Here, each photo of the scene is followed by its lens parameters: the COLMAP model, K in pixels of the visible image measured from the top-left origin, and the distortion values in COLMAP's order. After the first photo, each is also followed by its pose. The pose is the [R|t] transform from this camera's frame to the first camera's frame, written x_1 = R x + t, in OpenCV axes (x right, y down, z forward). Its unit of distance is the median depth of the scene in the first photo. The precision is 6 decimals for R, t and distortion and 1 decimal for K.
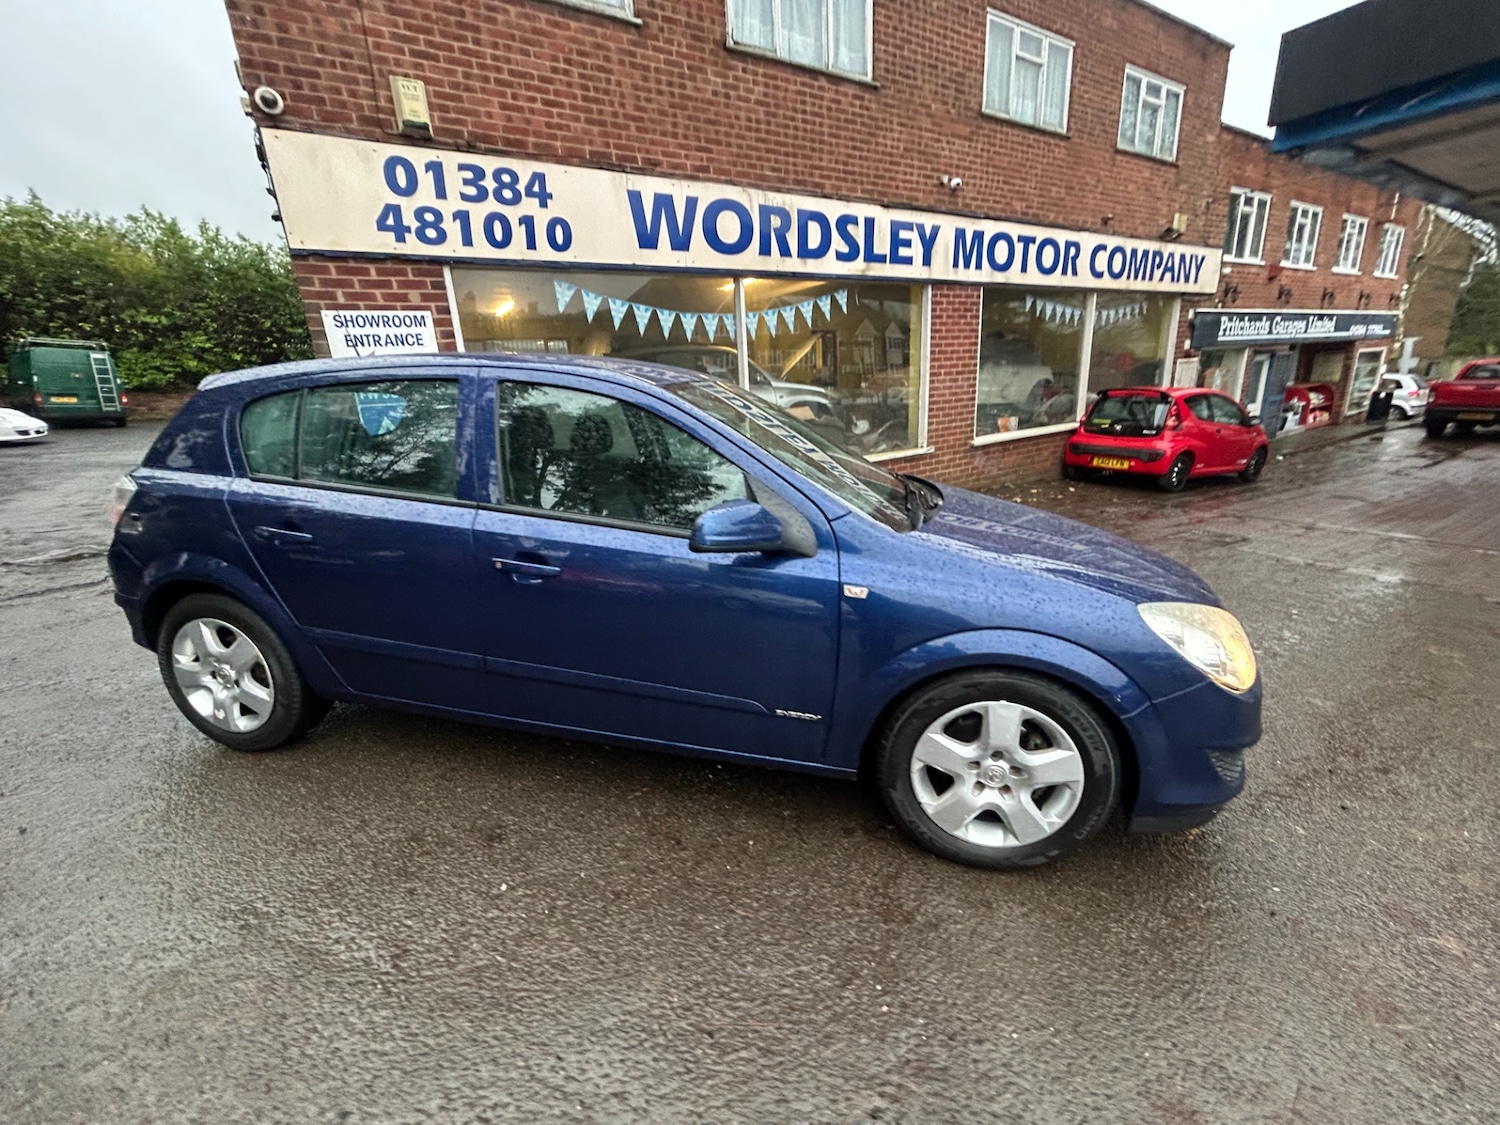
lens RADIAL K [[598.8, 0, 751.8], [0, 598.8, 560.2], [0, 0, 1]] dist [0.000247, -0.000203]
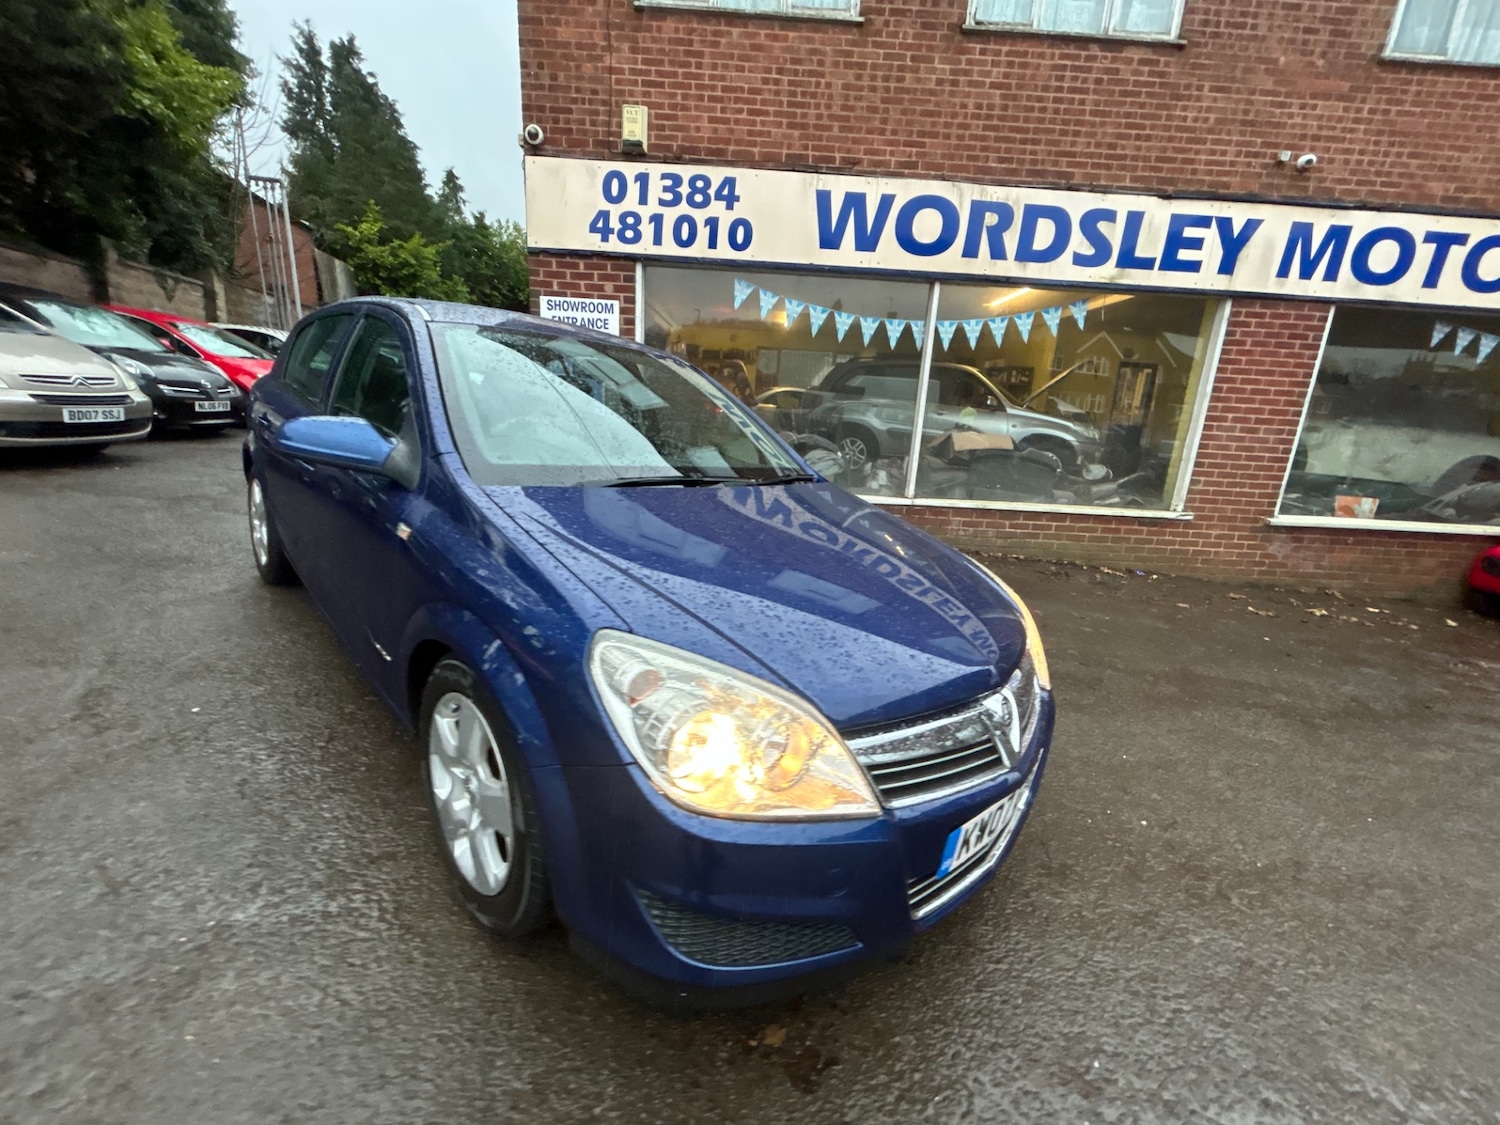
lens RADIAL K [[598.8, 0, 746.2], [0, 598.8, 560.6], [0, 0, 1]] dist [0.000247, -0.000203]
pose [[0.842906, 0.233917, -0.484554, 0.304394], [-0.252377, 0.967227, 0.027904, -0.017320], [0.475201, 0.098769, 0.874316, 0.124007]]
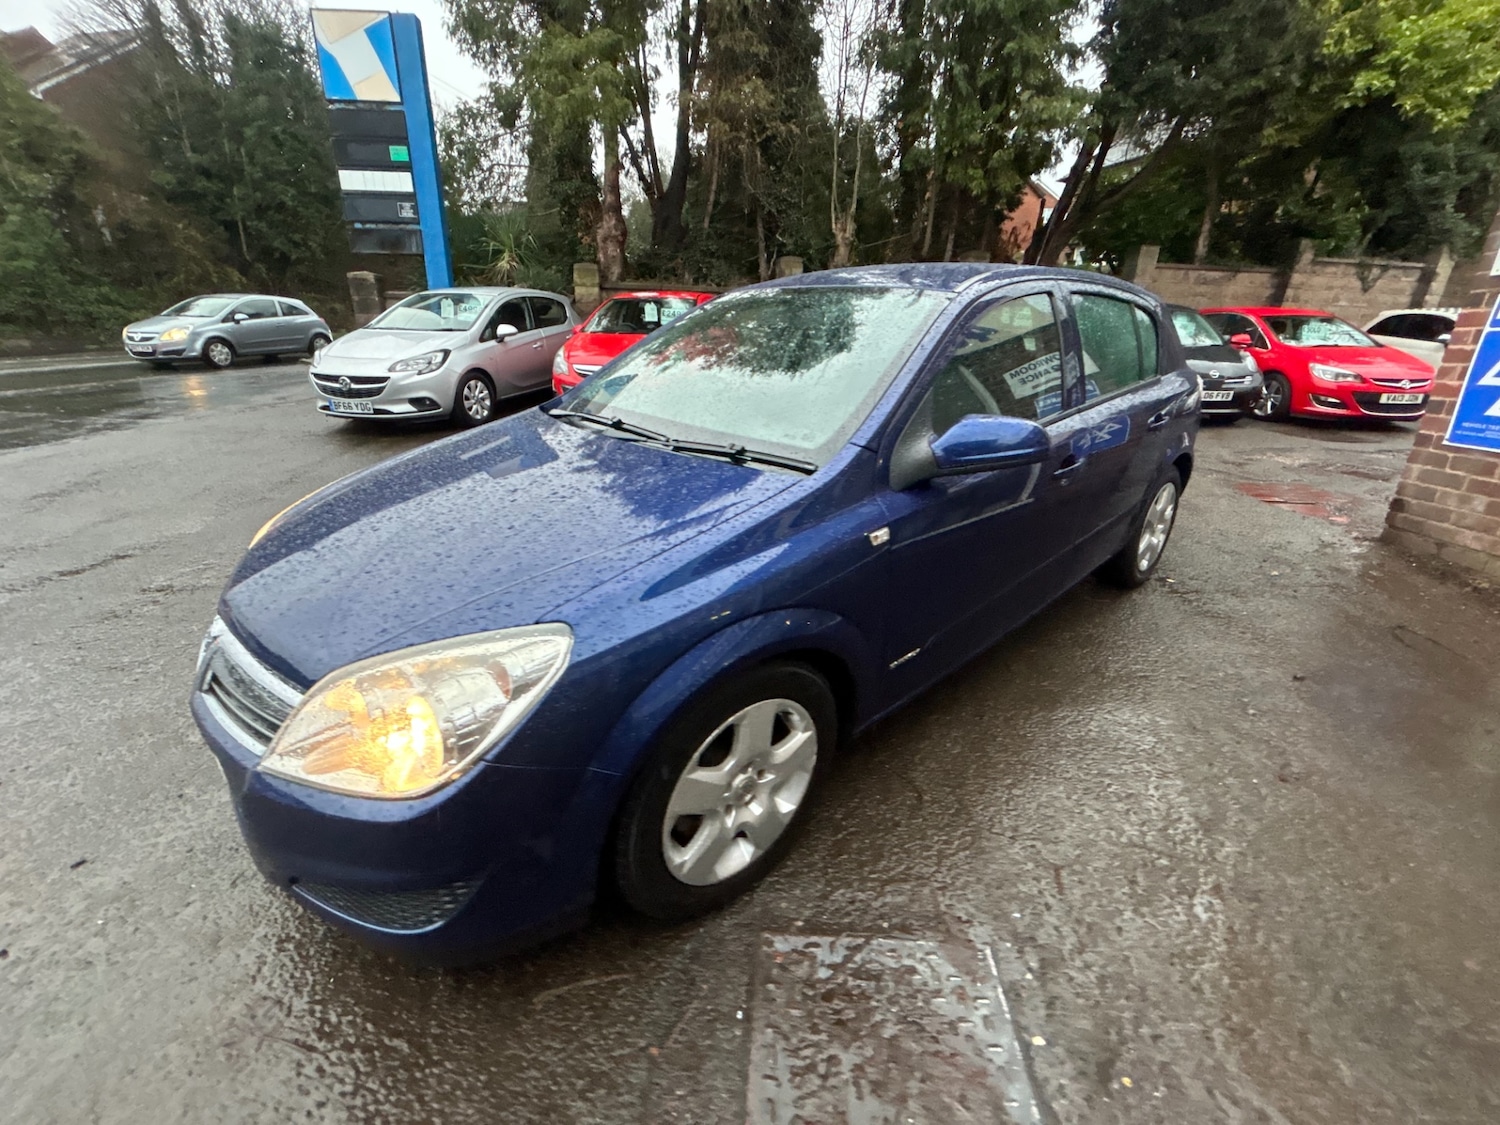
lens RADIAL K [[598.8, 0, 756.6], [0, 598.8, 551.9], [0, 0, 1]] dist [0.000247, -0.000203]
pose [[-0.593108, 0.293602, -0.749681, 0.326519], [-0.223674, 0.834396, 0.503739, -0.172114], [0.773429, 0.466456, -0.429216, 0.643889]]
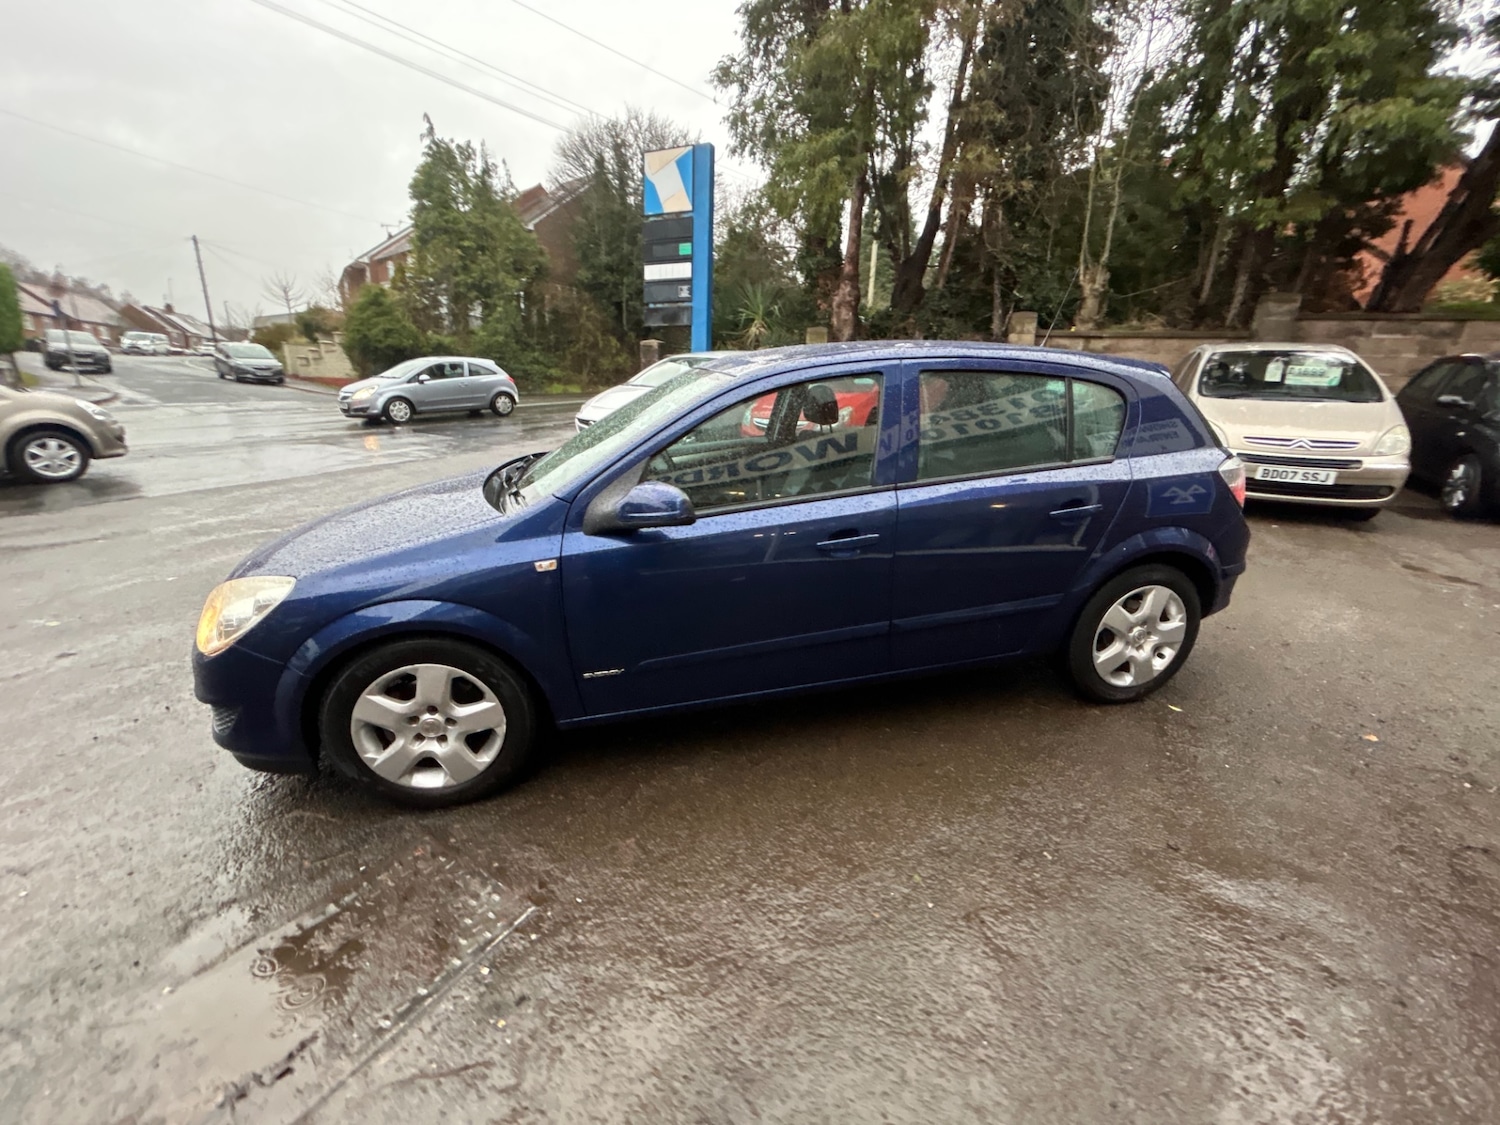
lens RADIAL K [[598.8, 0, 756.7], [0, 598.8, 553.6], [0, 0, 1]] dist [0.000247, -0.000203]
pose [[-0.902128, 0.131598, -0.410909, 0.137741], [-0.114384, 0.845333, 0.521851, -0.252573], [0.416030, 0.517778, -0.747546, 0.861791]]
